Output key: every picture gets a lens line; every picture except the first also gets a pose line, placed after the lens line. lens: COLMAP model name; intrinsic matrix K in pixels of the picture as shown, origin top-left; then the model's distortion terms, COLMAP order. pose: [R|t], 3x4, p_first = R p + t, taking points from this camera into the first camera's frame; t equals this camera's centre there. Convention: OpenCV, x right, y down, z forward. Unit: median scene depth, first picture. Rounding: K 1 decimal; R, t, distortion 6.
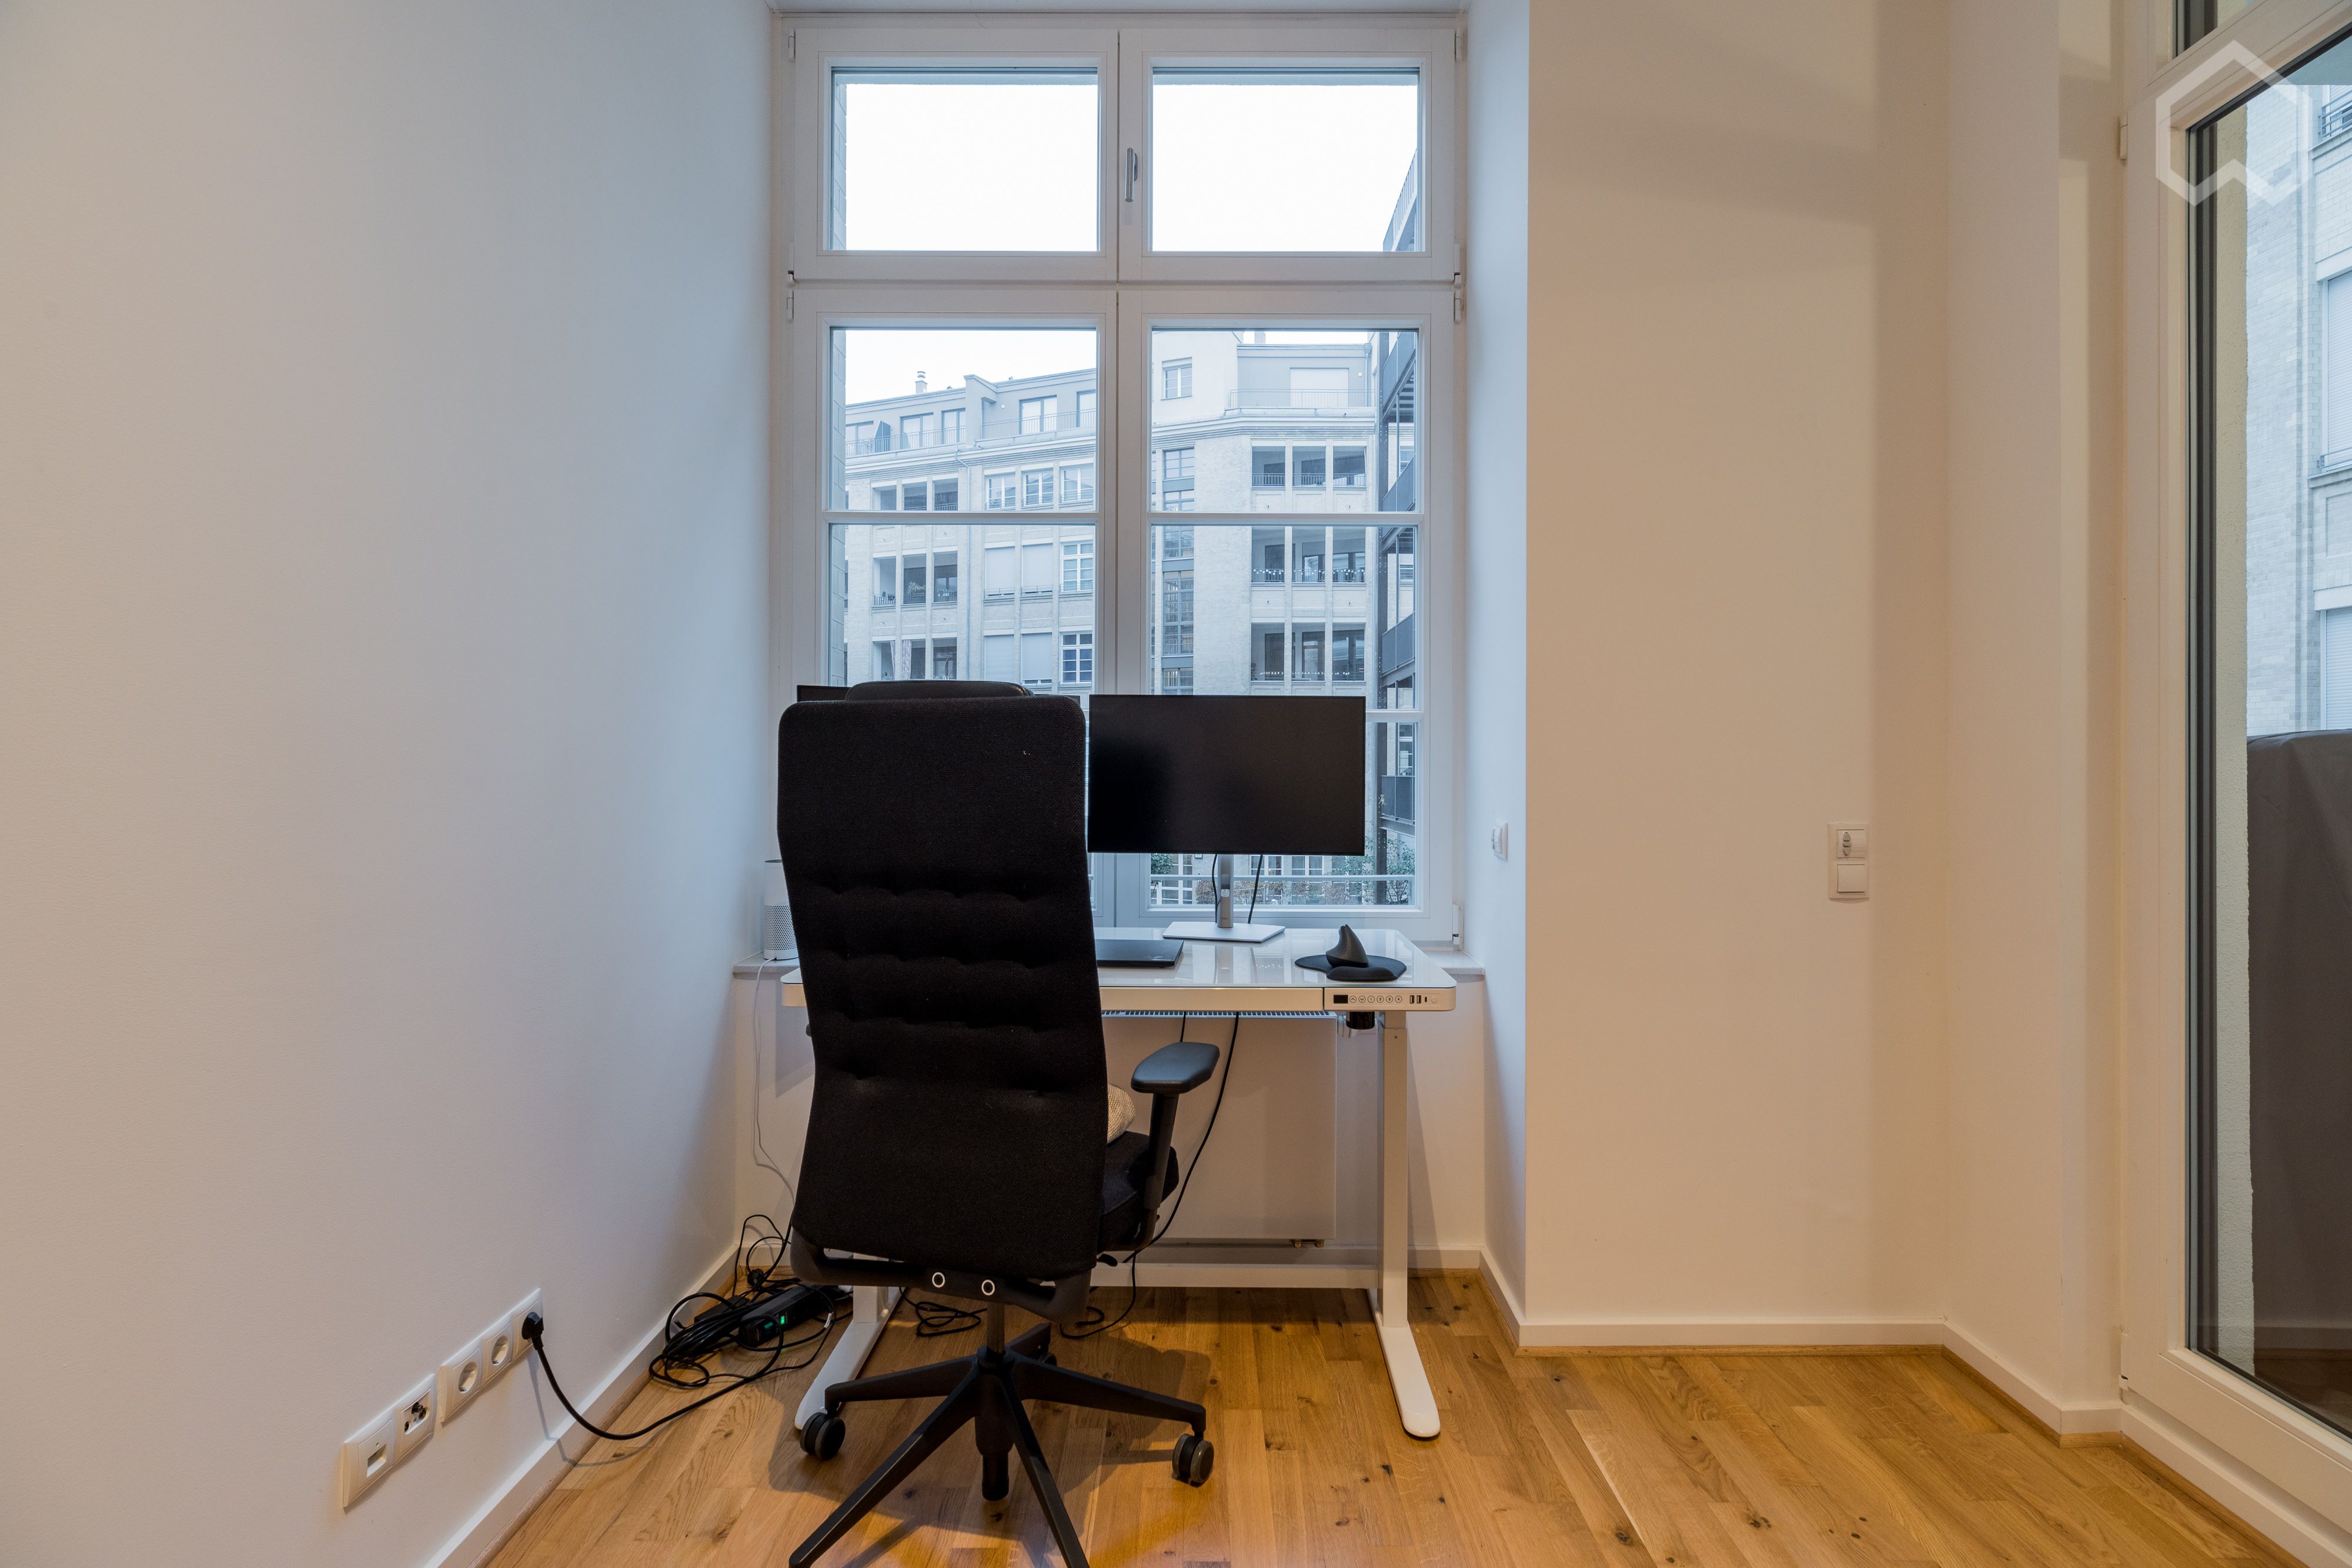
lens RADIAL K [[1023.9, 0, 1177.0], [0, 1023.9, 771.0], [0, 0, 1]] dist [-0.003501, -0.000014]
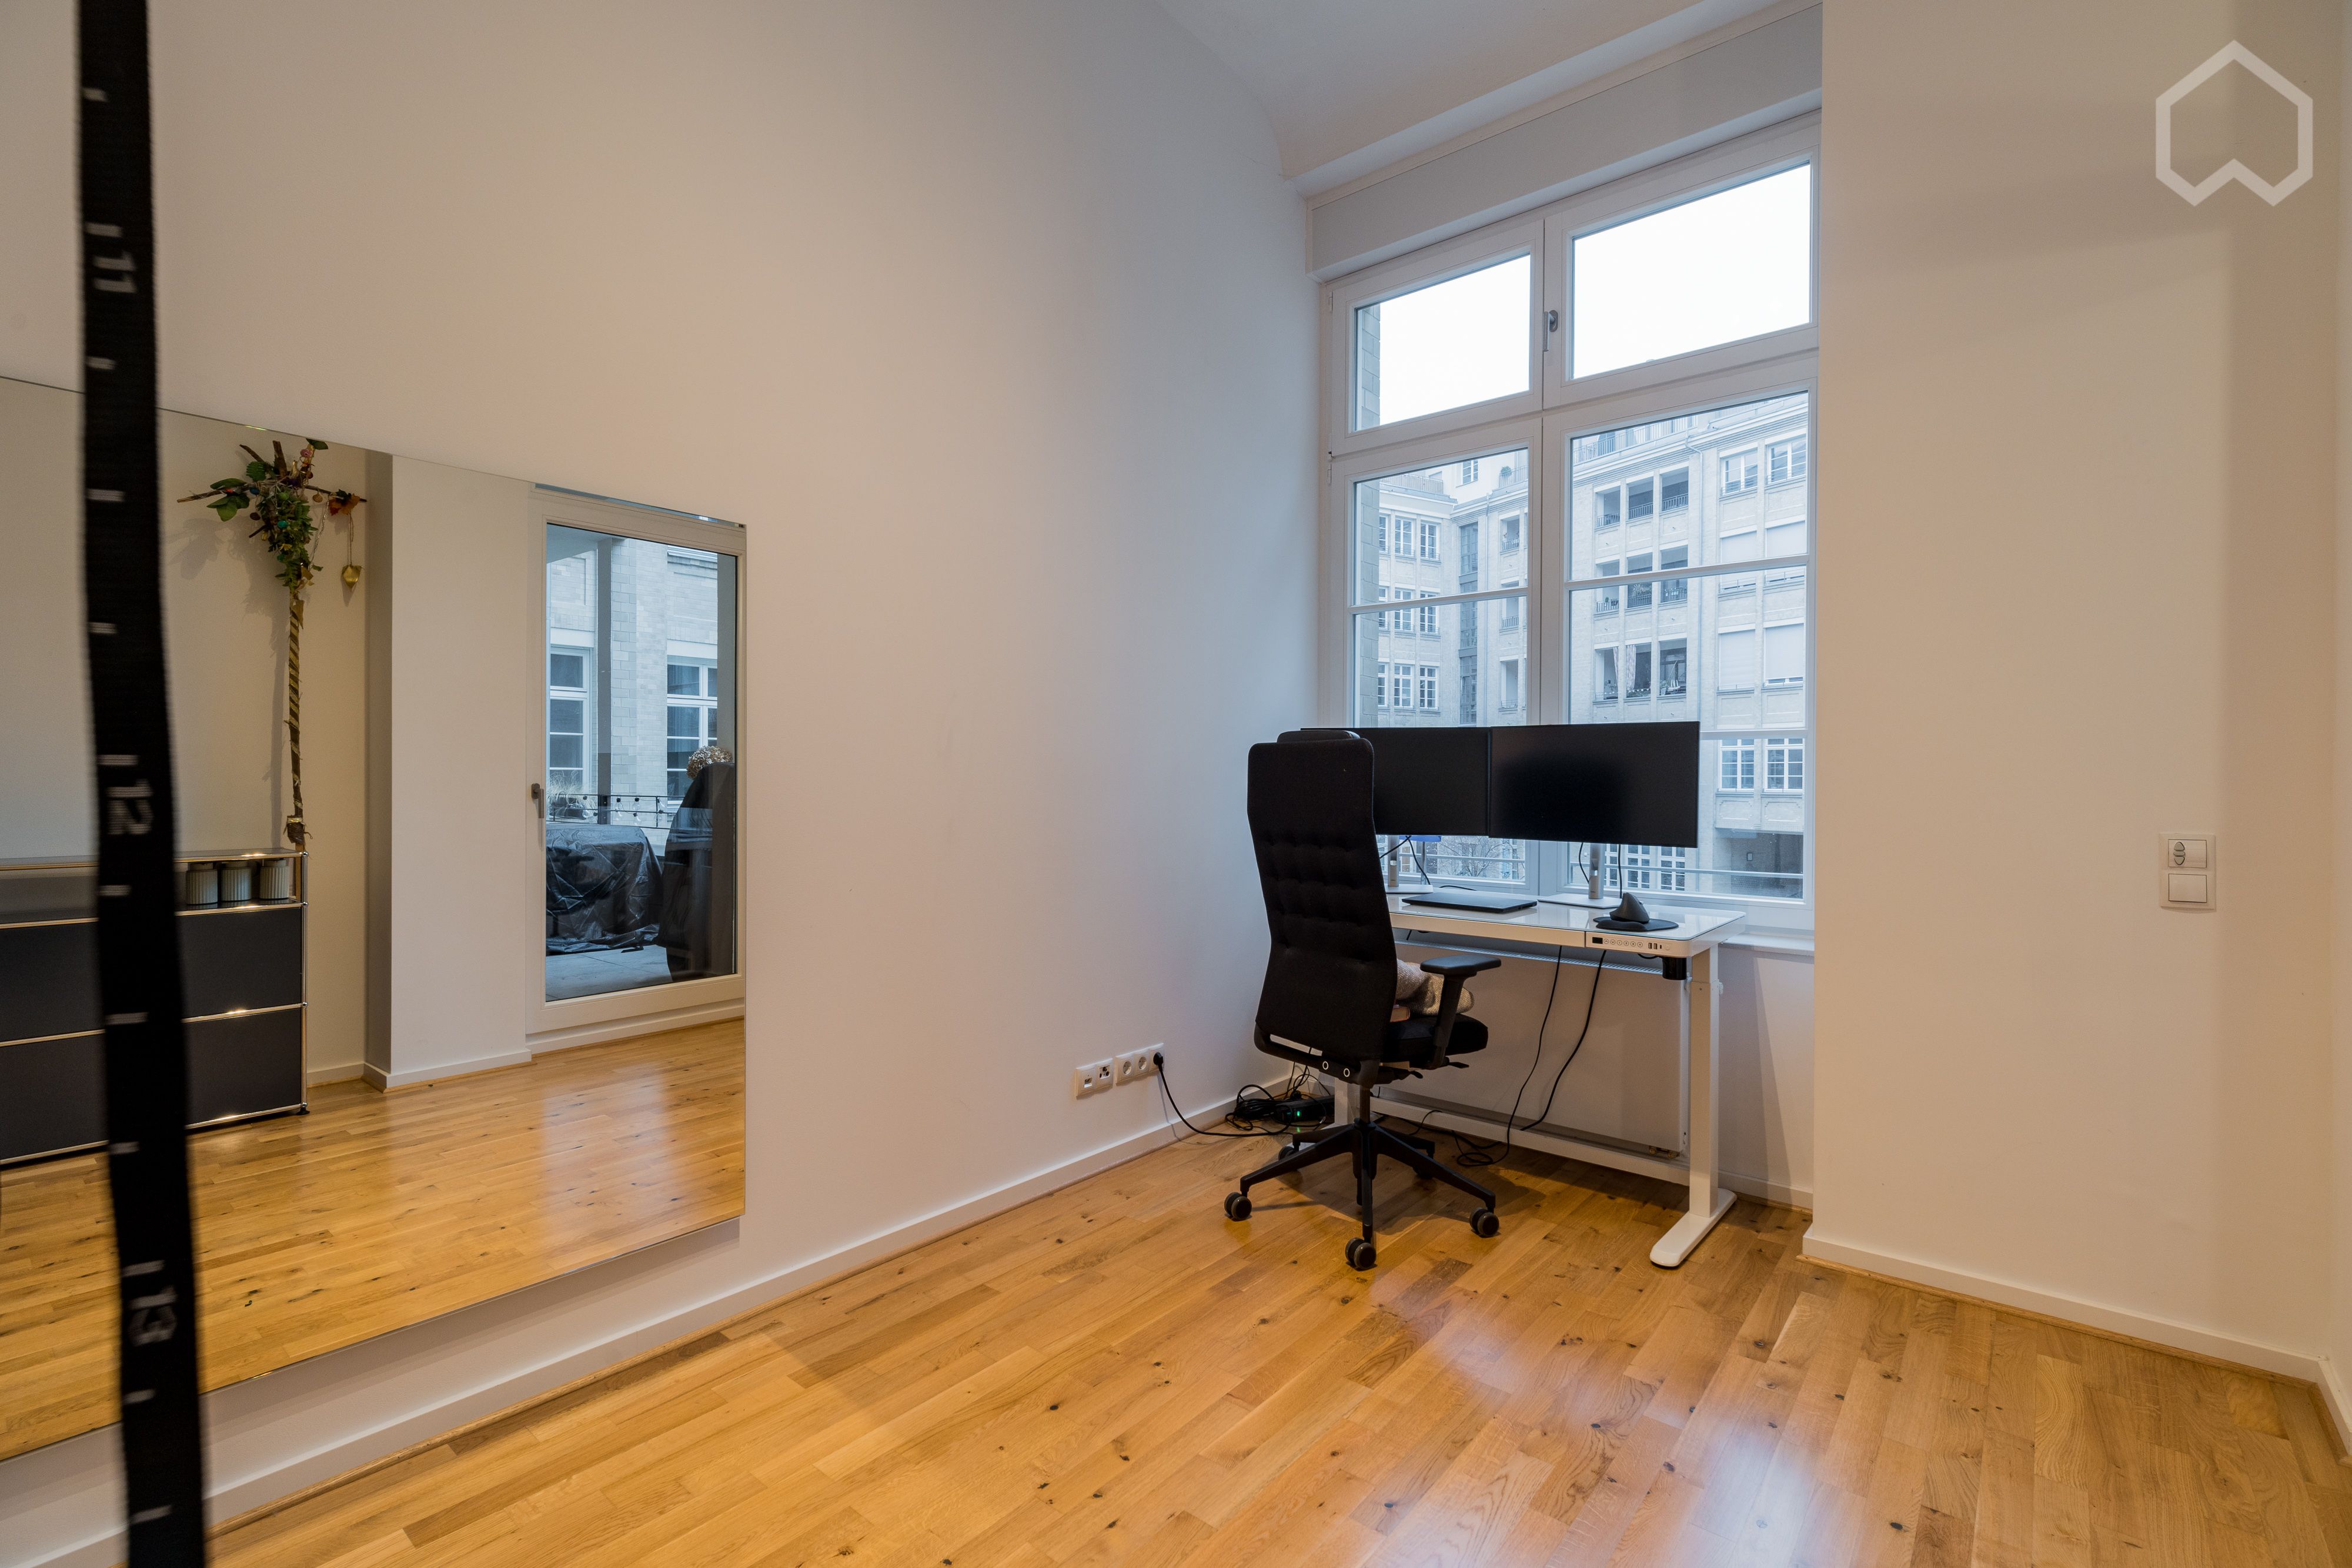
lens RADIAL K [[1041.4, 0, 1157.9], [0, 1041.4, 793.7], [0, 0, 1]] dist [-0.018036, 0.000130]
pose [[0.756973, 0.009109, -0.653382, 0.546610], [-0.001313, 0.999922, 0.012419, 0.000928], [0.653445, -0.008543, 0.756926, -0.421734]]
